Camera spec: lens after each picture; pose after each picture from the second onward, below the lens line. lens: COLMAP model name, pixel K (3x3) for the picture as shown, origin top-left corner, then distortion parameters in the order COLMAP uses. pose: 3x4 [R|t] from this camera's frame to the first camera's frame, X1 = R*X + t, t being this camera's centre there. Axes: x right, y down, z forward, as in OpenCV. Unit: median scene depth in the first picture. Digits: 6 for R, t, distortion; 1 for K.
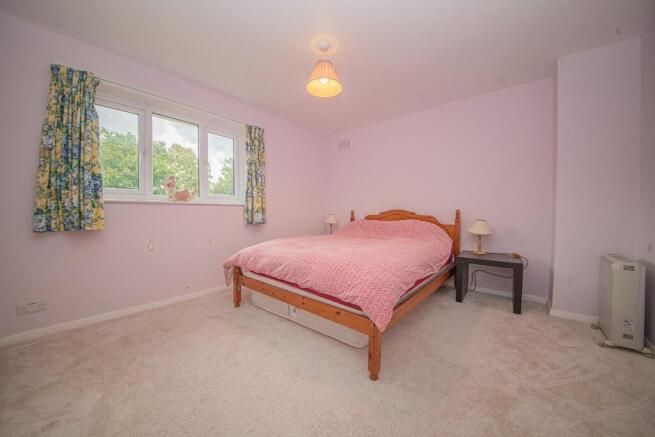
lens RADIAL K [[231.7, 0, 327.5], [0, 231.7, 218.5], [0, 0, 1]] dist [-0.000355, -0.000015]
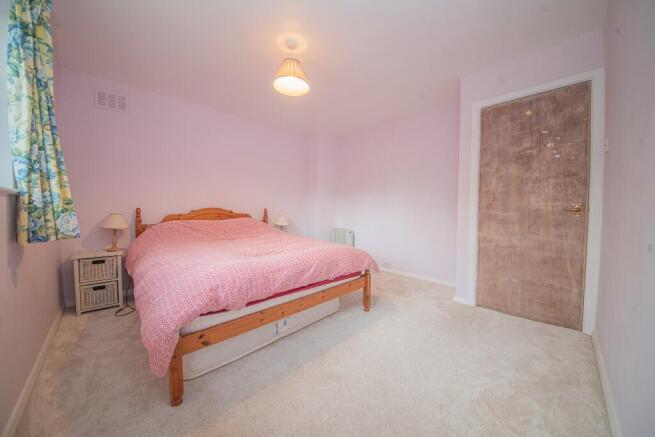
lens RADIAL K [[231.7, 0, 327.5], [0, 231.7, 218.5], [0, 0, 1]] dist [-0.000355, -0.000015]
pose [[0.098614, -0.035774, 0.994483, -0.960668], [0.023022, 0.999168, 0.033660, -0.024773], [-0.994859, 0.019575, 0.099355, 0.724372]]
